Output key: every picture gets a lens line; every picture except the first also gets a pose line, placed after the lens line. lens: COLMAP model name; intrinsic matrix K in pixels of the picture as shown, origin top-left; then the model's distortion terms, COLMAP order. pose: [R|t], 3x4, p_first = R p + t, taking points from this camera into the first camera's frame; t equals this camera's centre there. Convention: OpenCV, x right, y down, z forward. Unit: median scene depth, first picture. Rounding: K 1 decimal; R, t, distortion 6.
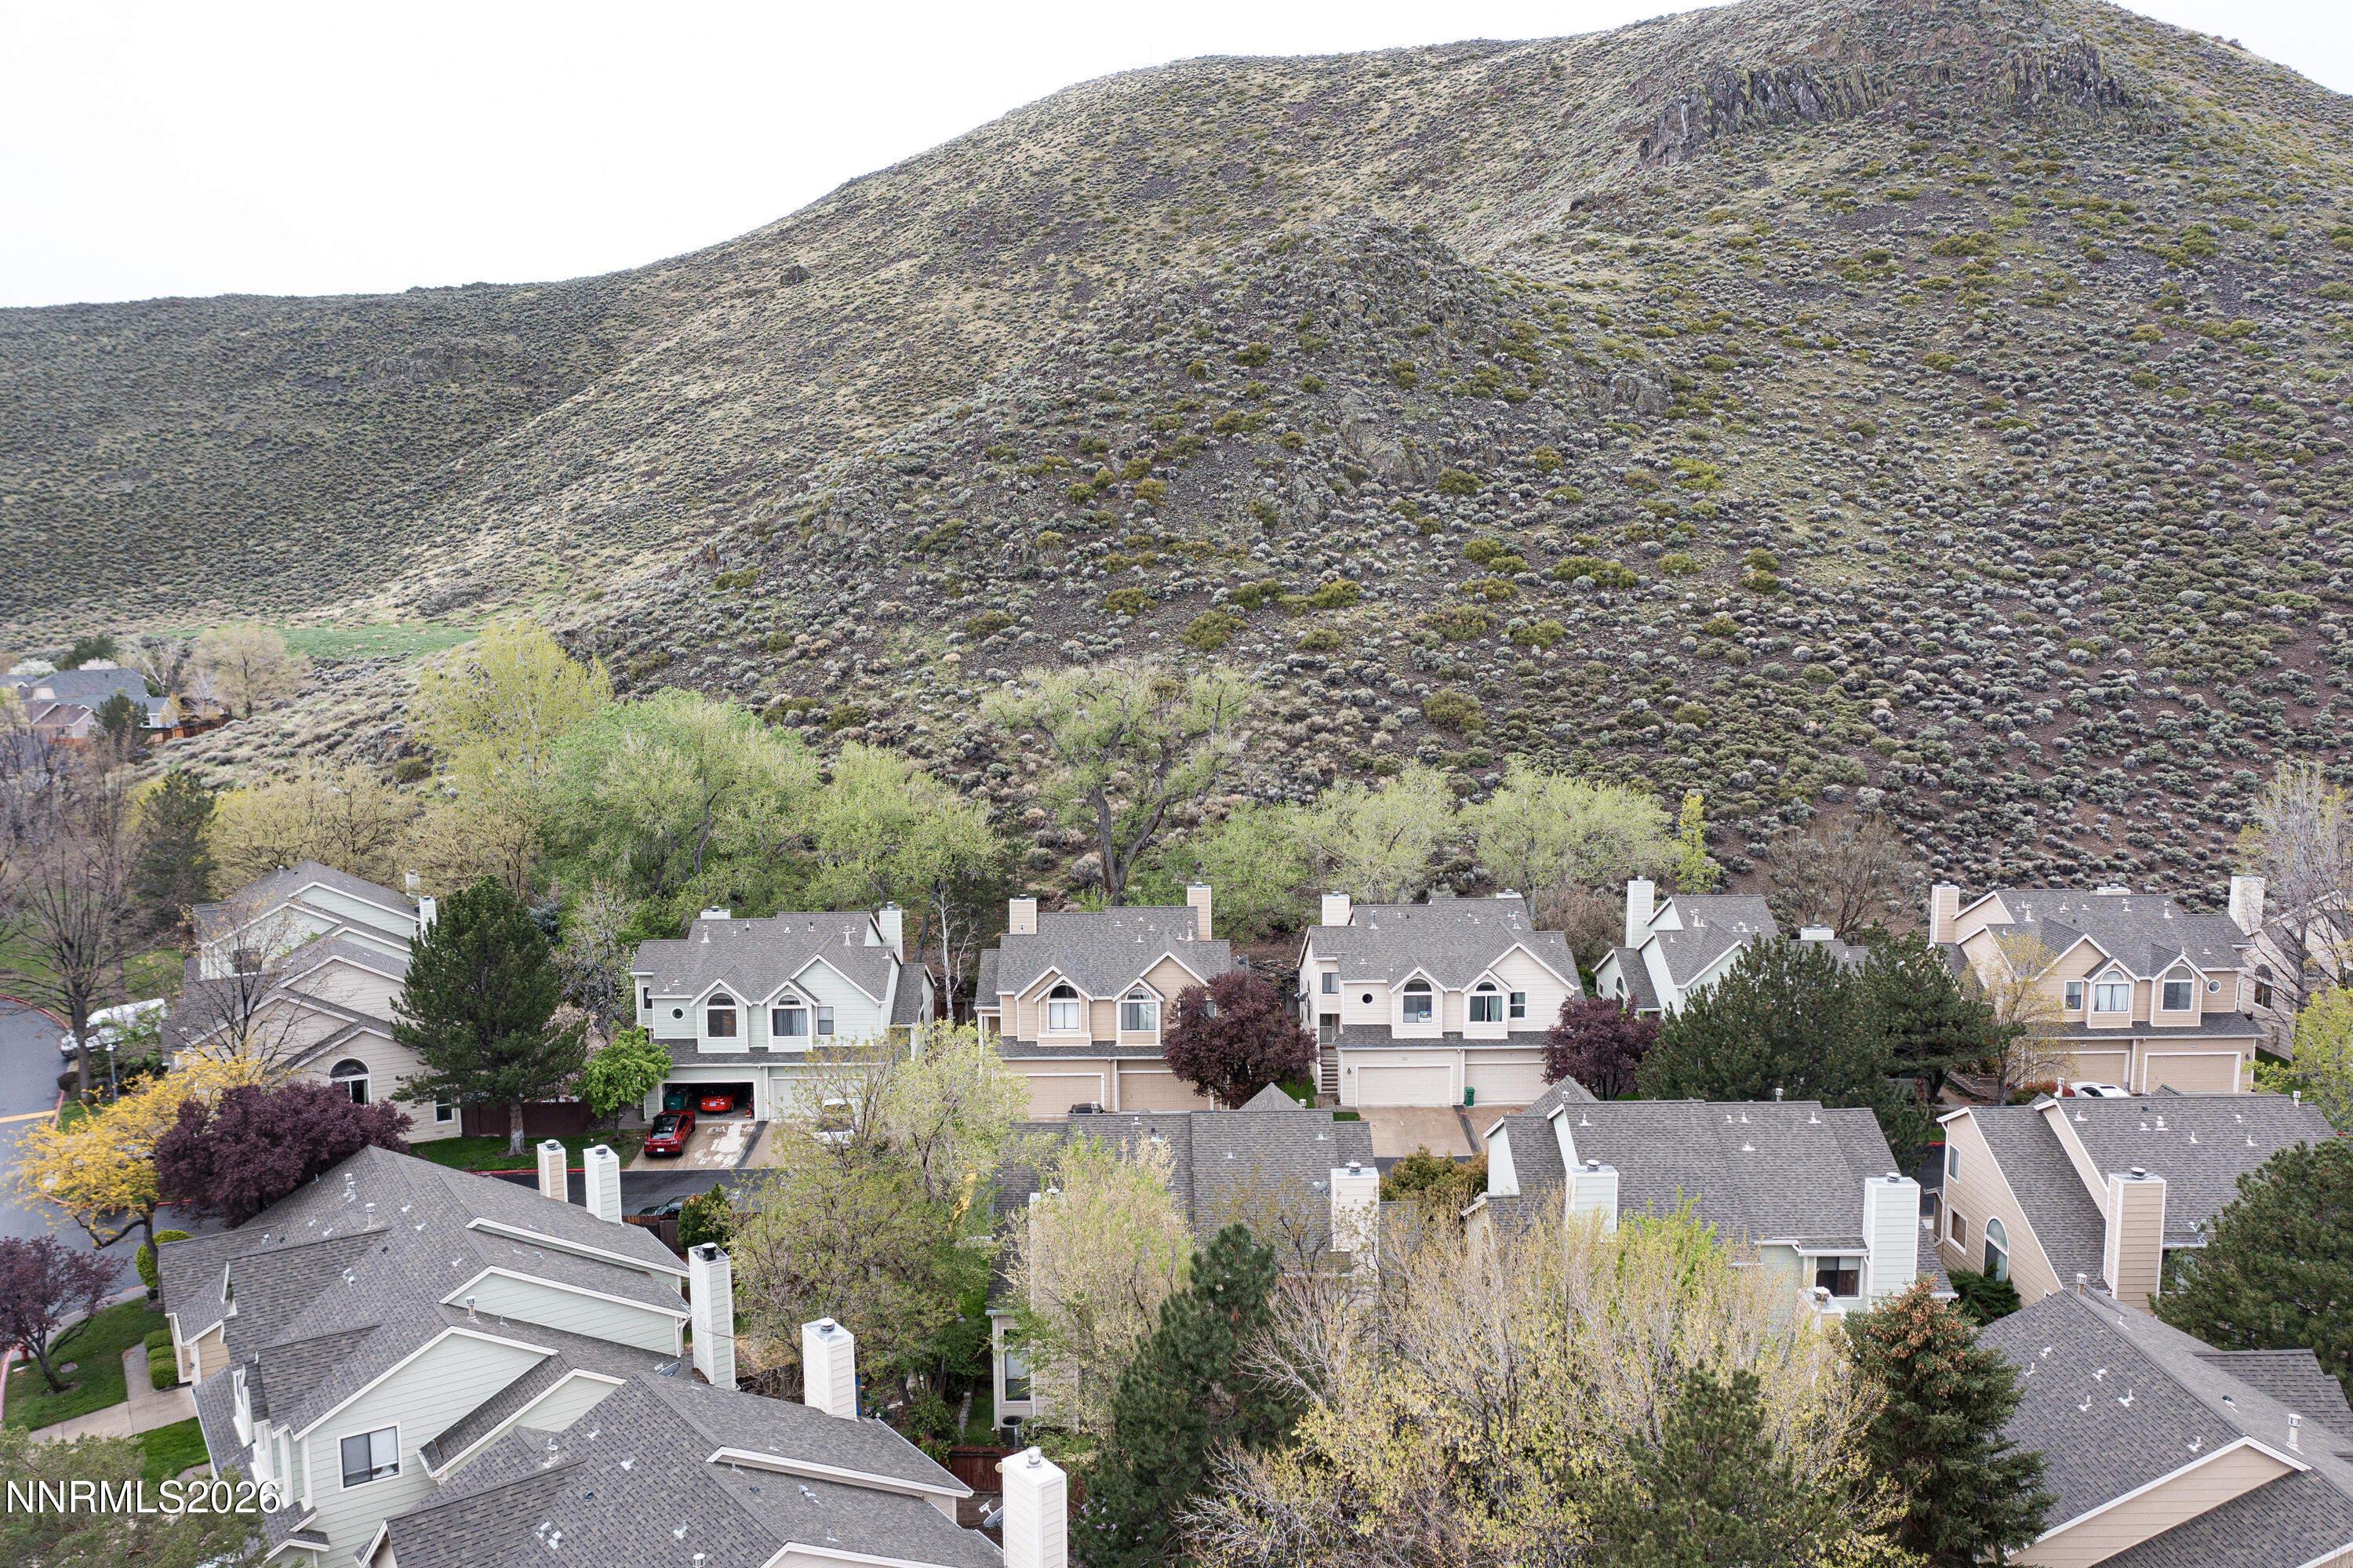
lens RADIAL K [[1857.9, 0, 1187.5], [0, 1857.9, 783.5], [0, 0, 1]] dist [0.001583, -0.002779]
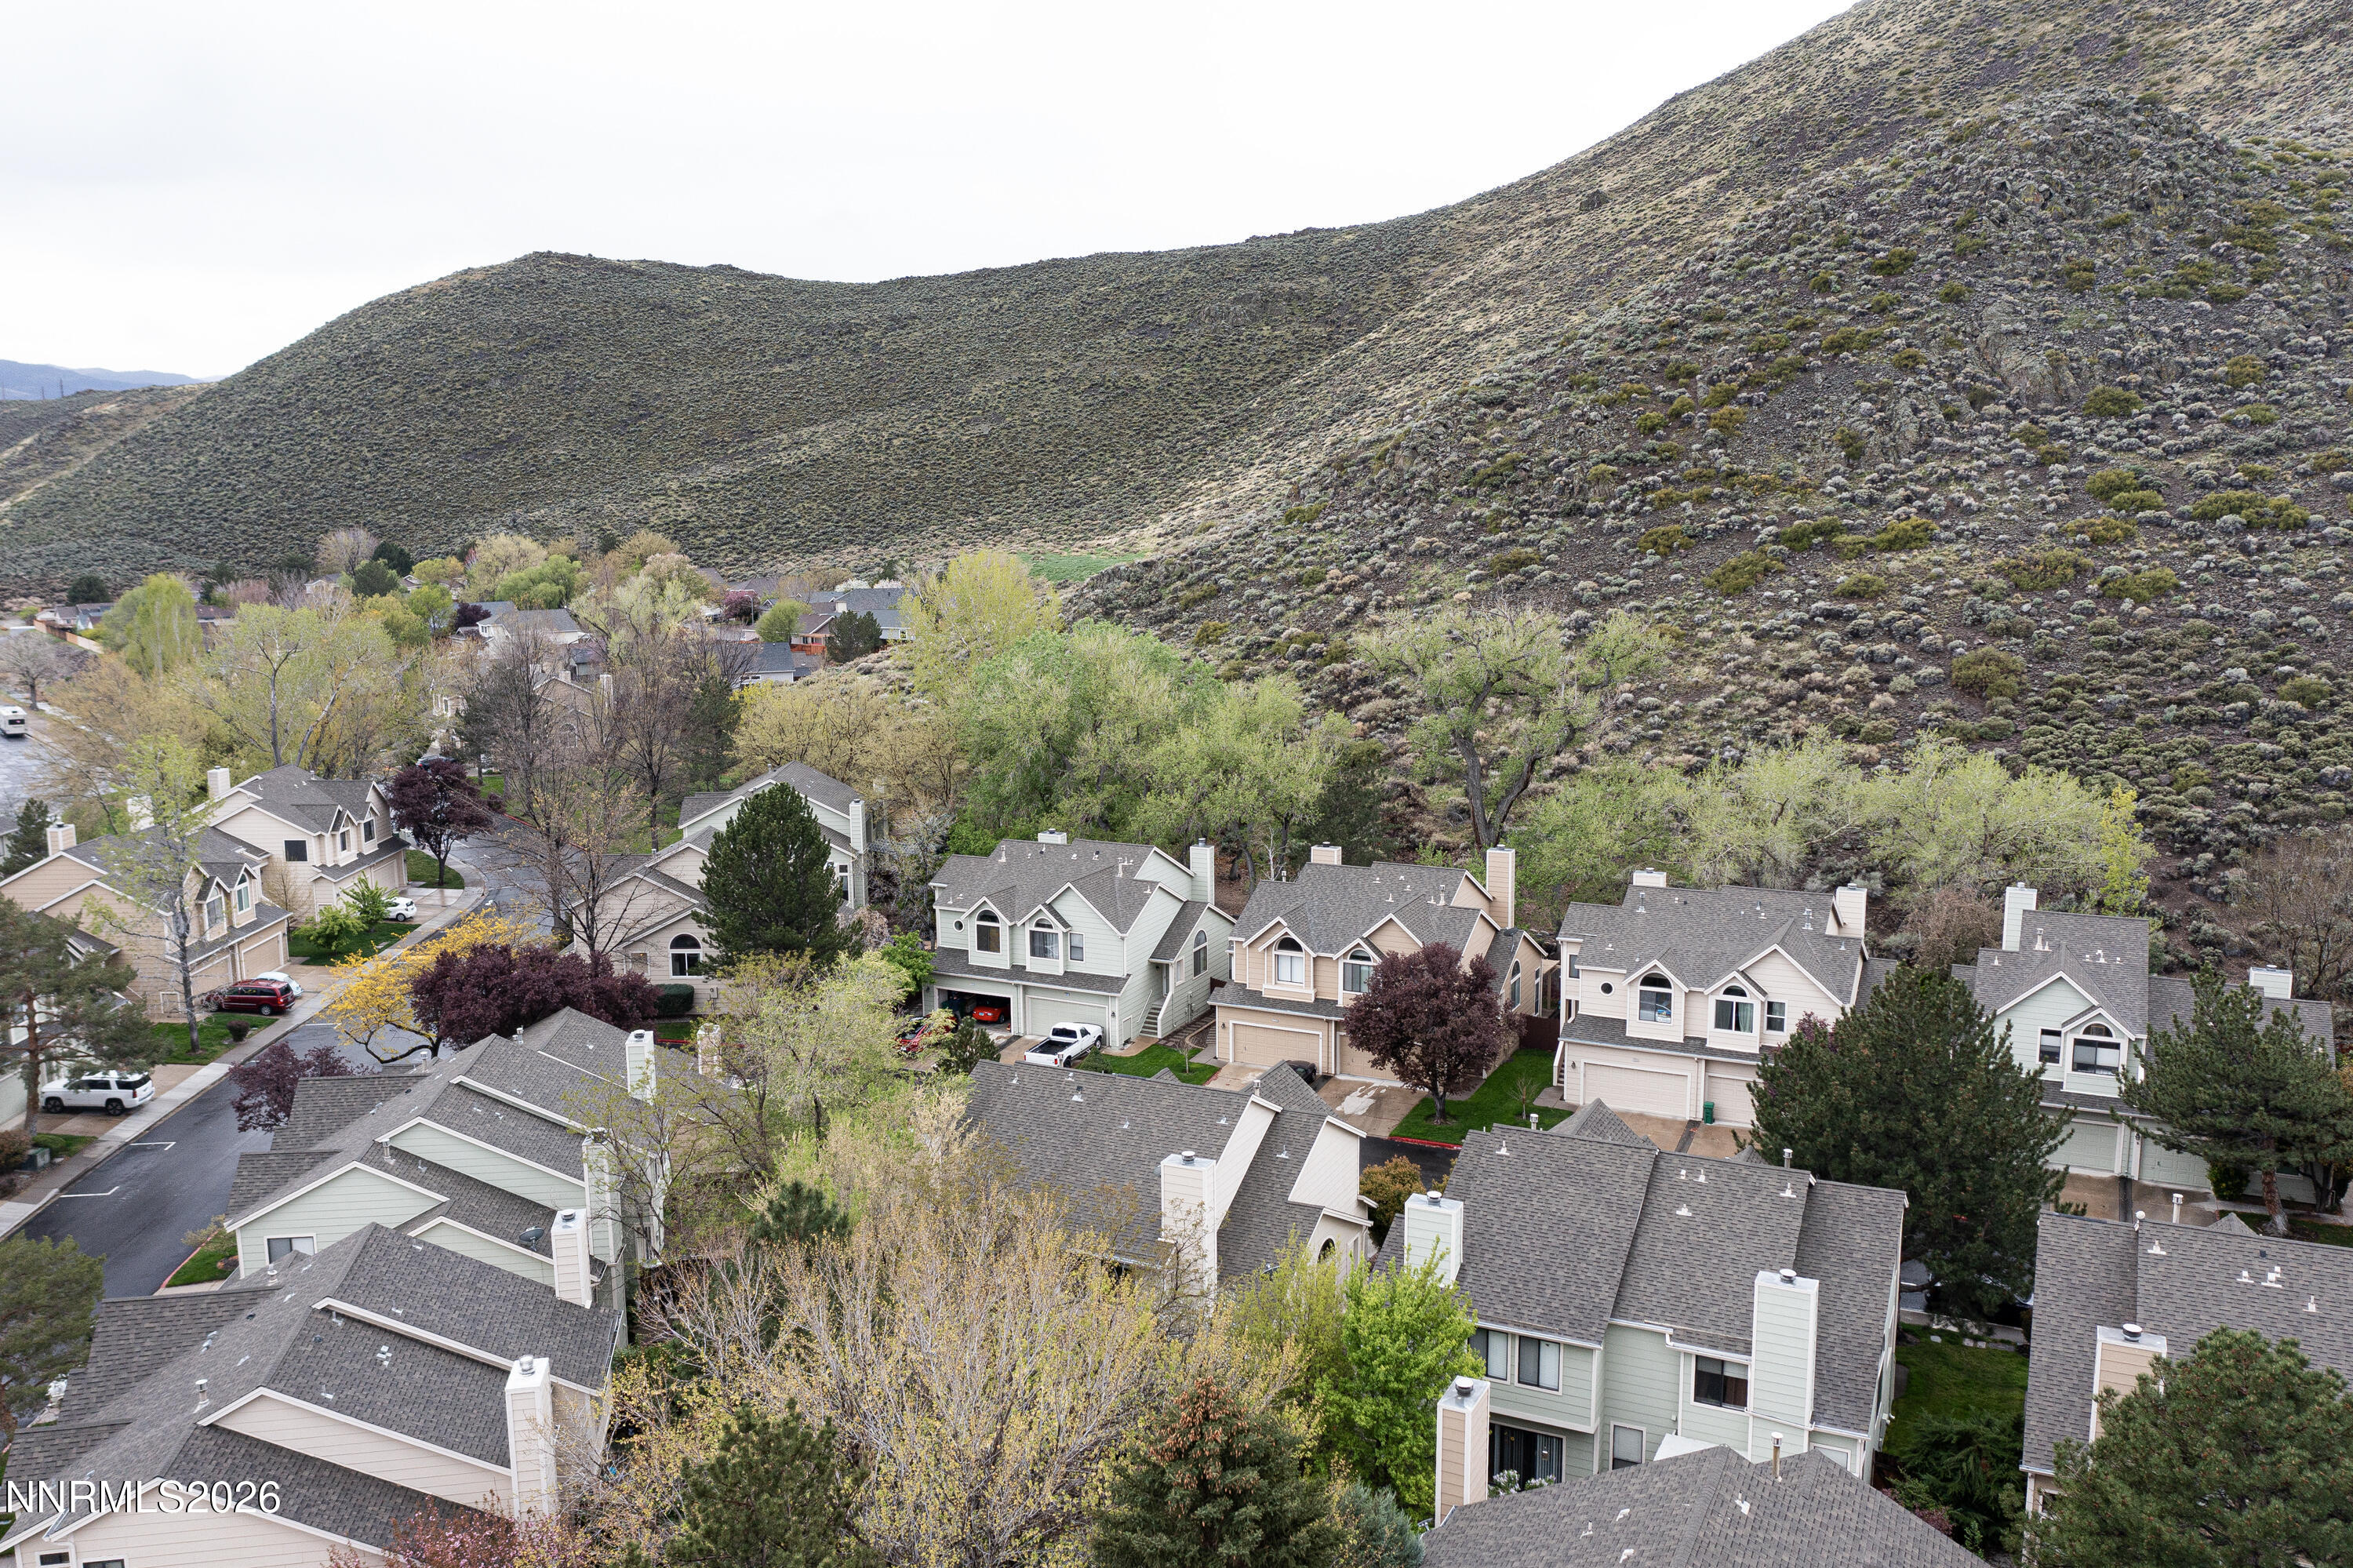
lens RADIAL K [[1857.9, 0, 1185.2], [0, 1857.9, 787.7], [0, 0, 1]] dist [0.001583, -0.002779]
pose [[0.891412, 0.070736, -0.447640, 0.178145], [-0.053354, 0.997255, 0.051339, -0.009511], [0.450043, -0.021881, 0.892739, 0.060960]]
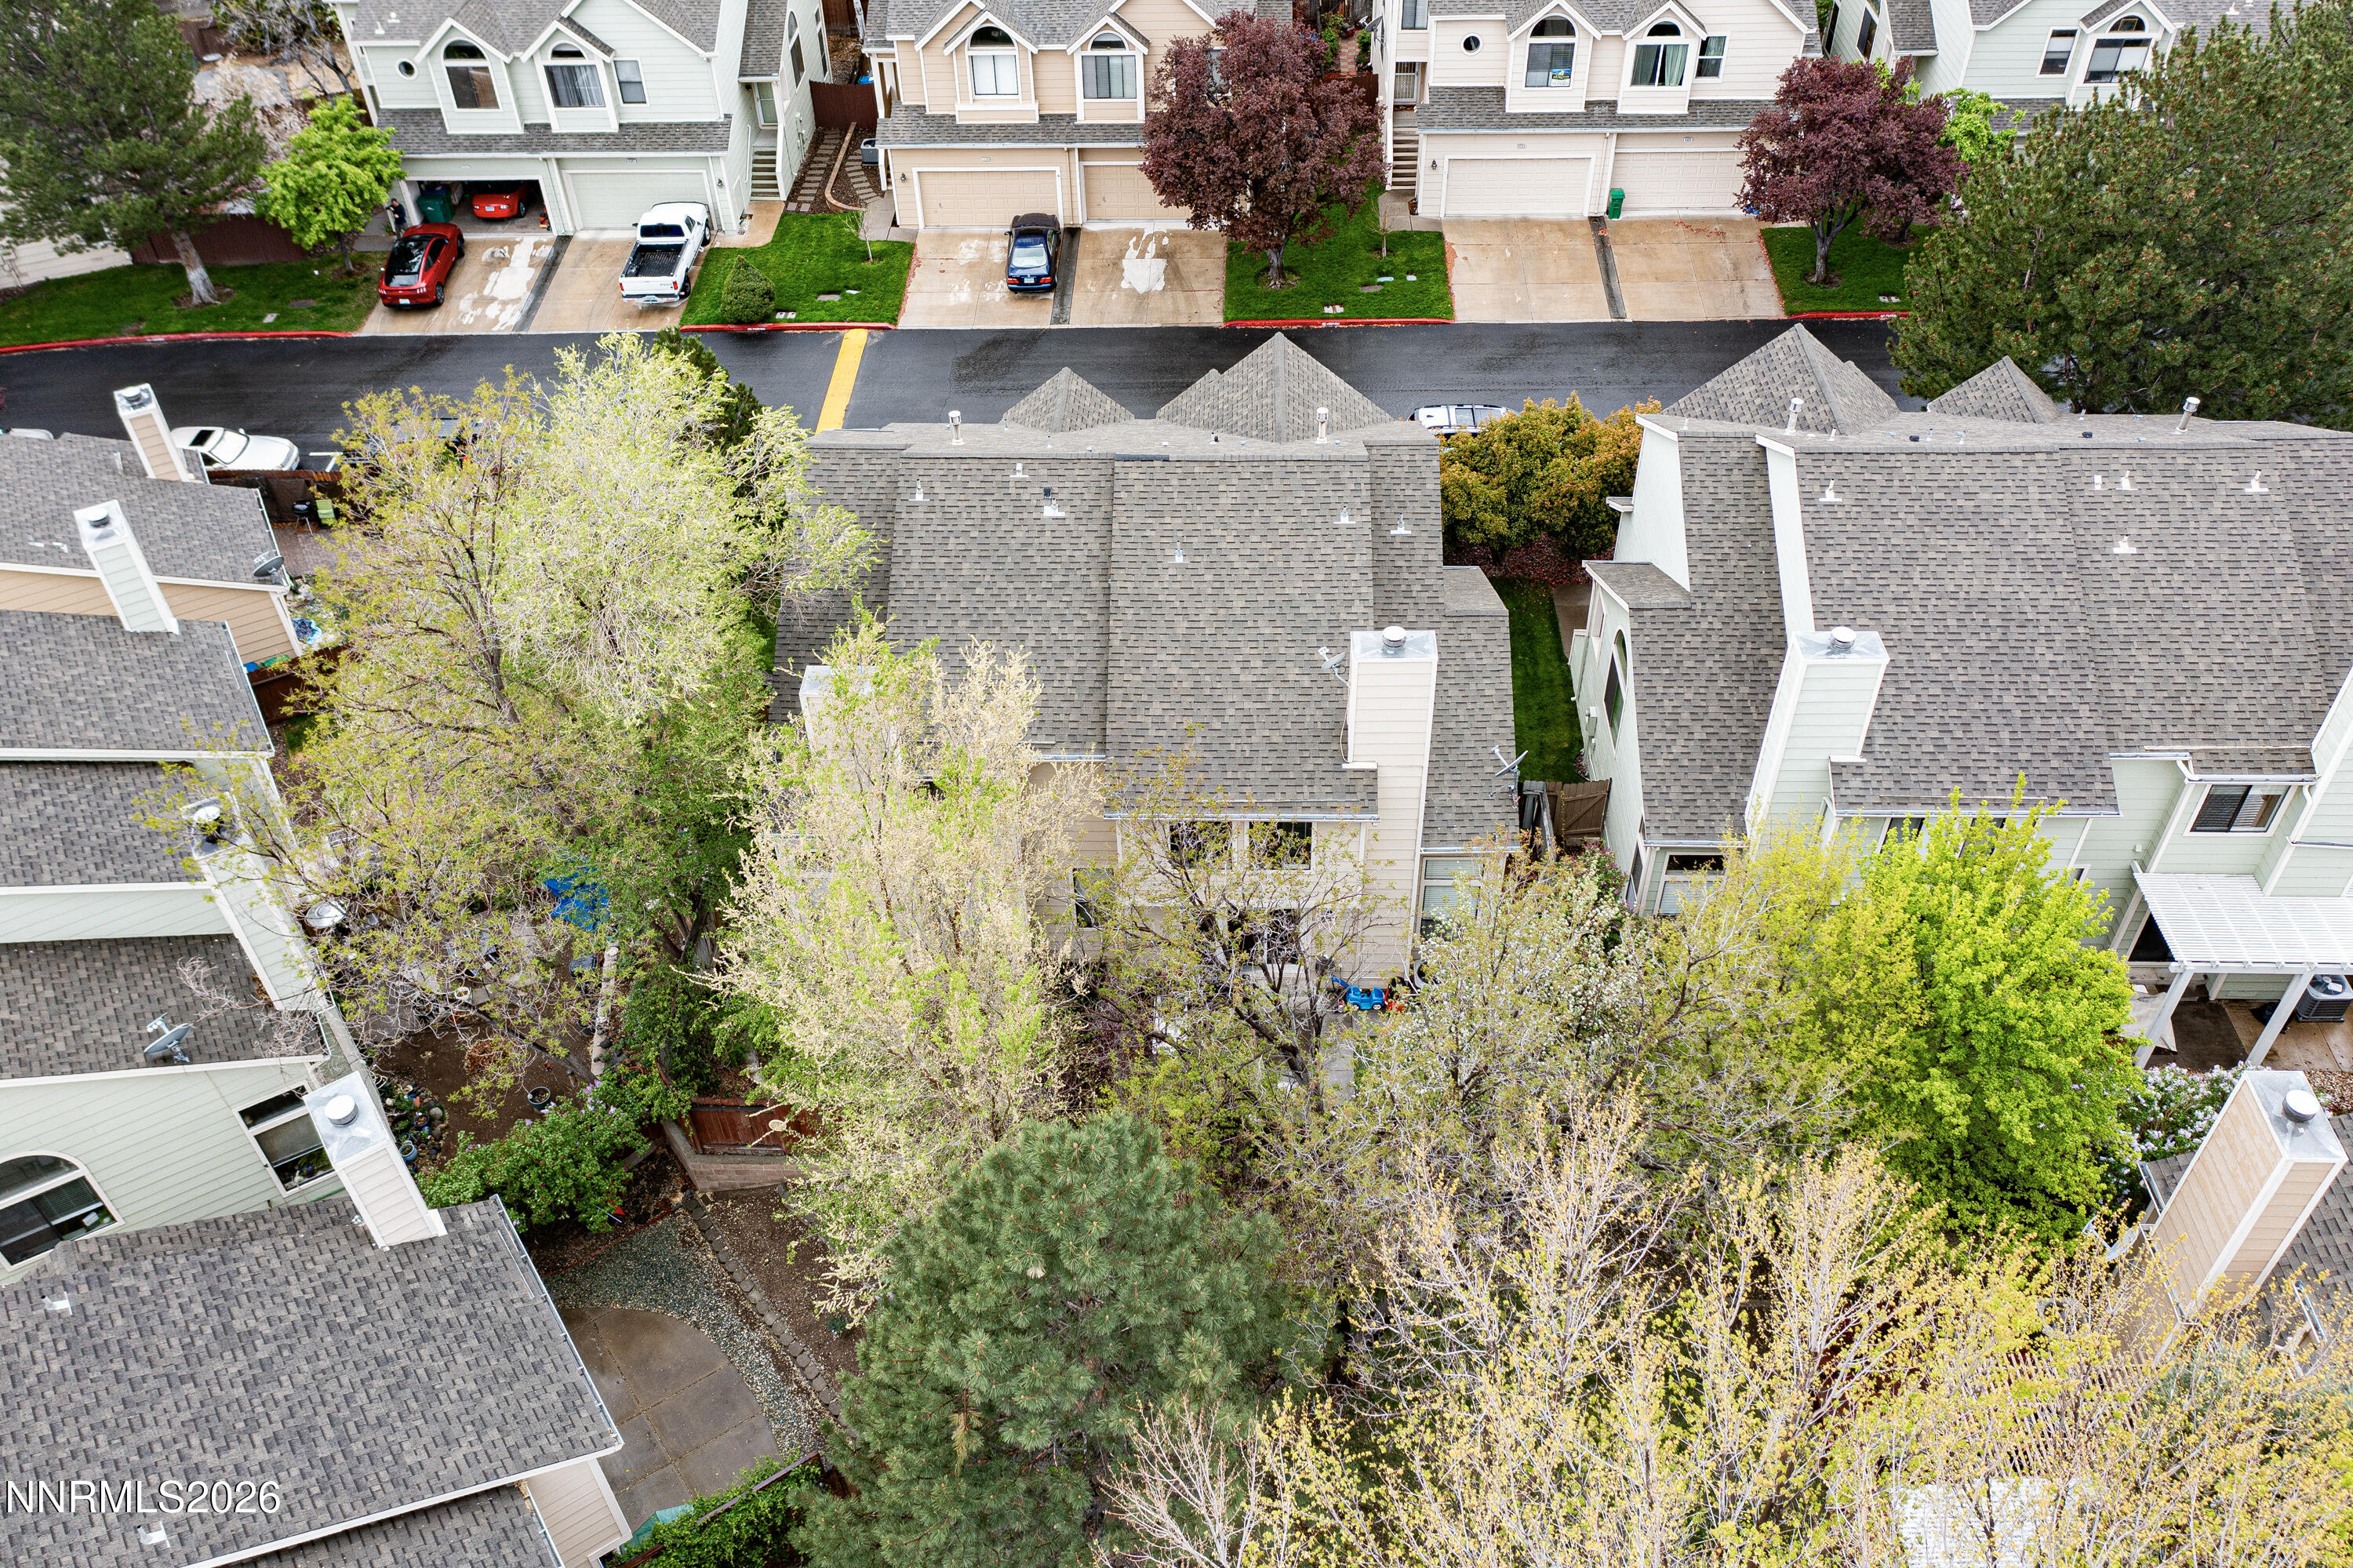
lens RADIAL K [[1857.9, 0, 1181.5], [0, 1857.9, 786.1], [0, 0, 1]] dist [0.001583, -0.002779]
pose [[0.998578, 0.022122, -0.048497, 0.019799], [0.010072, 0.815111, 0.579217, -0.026151], [0.052344, -0.578882, 0.813730, 0.191479]]
